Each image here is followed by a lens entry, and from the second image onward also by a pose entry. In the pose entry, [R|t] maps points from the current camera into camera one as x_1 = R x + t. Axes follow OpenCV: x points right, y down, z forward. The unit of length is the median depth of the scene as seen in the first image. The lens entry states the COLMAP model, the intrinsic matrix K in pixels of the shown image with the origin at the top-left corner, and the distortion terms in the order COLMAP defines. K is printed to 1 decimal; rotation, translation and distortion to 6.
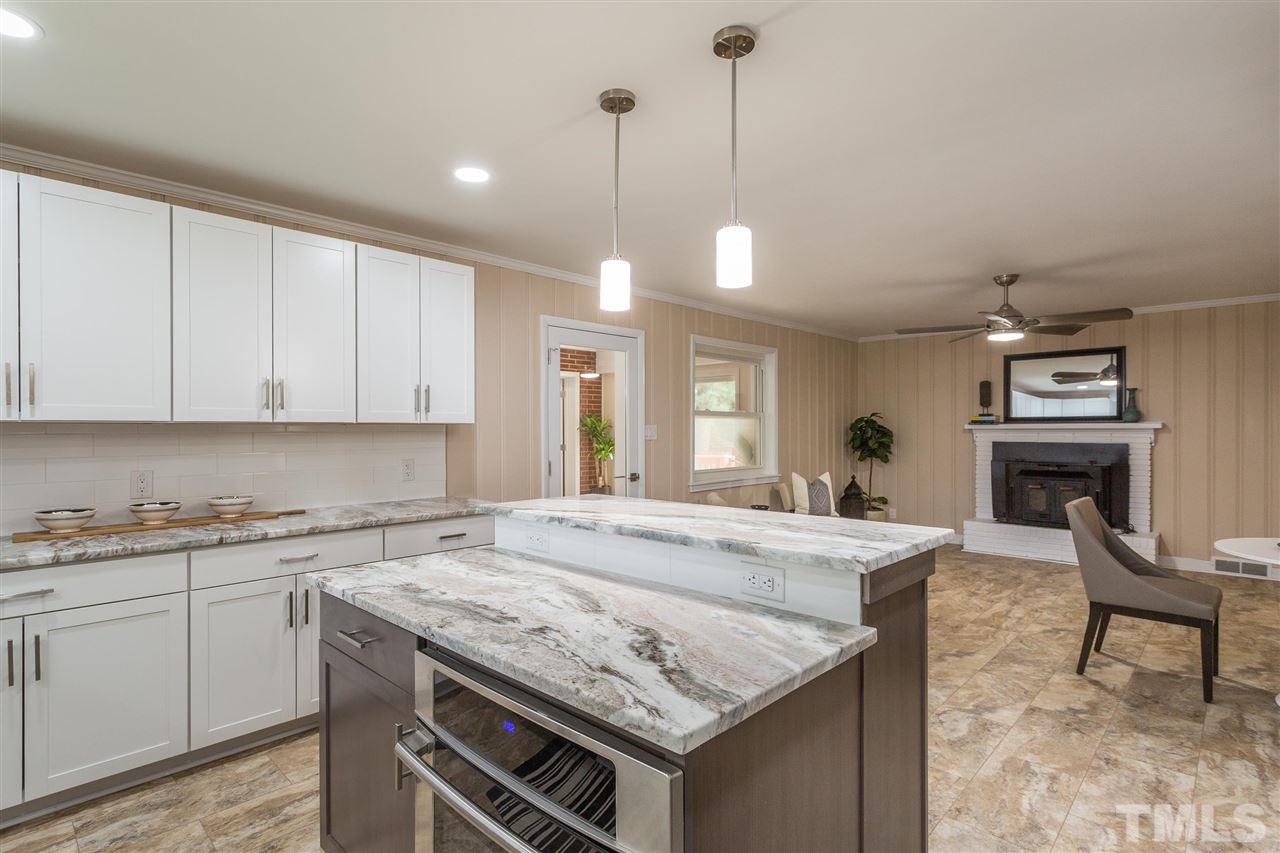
lens RADIAL K [[613.5, 0, 639.2], [0, 613.5, 428.9], [0, 0, 1]] dist [0.009108, 0.000585]
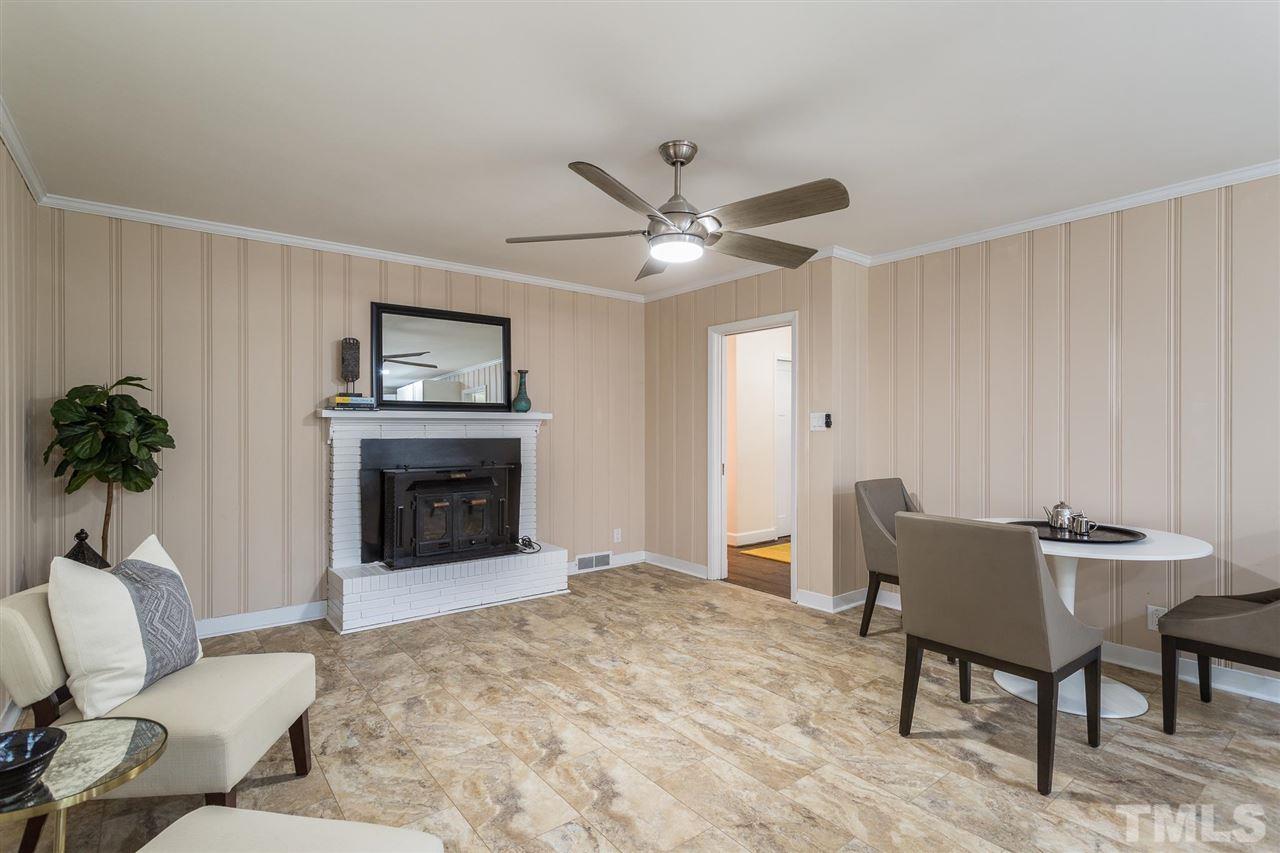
lens RADIAL K [[613.5, 0, 639.2], [0, 613.5, 428.9], [0, 0, 1]] dist [0.009108, 0.000585]
pose [[0.151704, 0.002546, 0.988423, 0.013876], [0.000811, 0.999996, -0.002700, 0.013803], [-0.988426, 0.001212, 0.151701, 0.710120]]
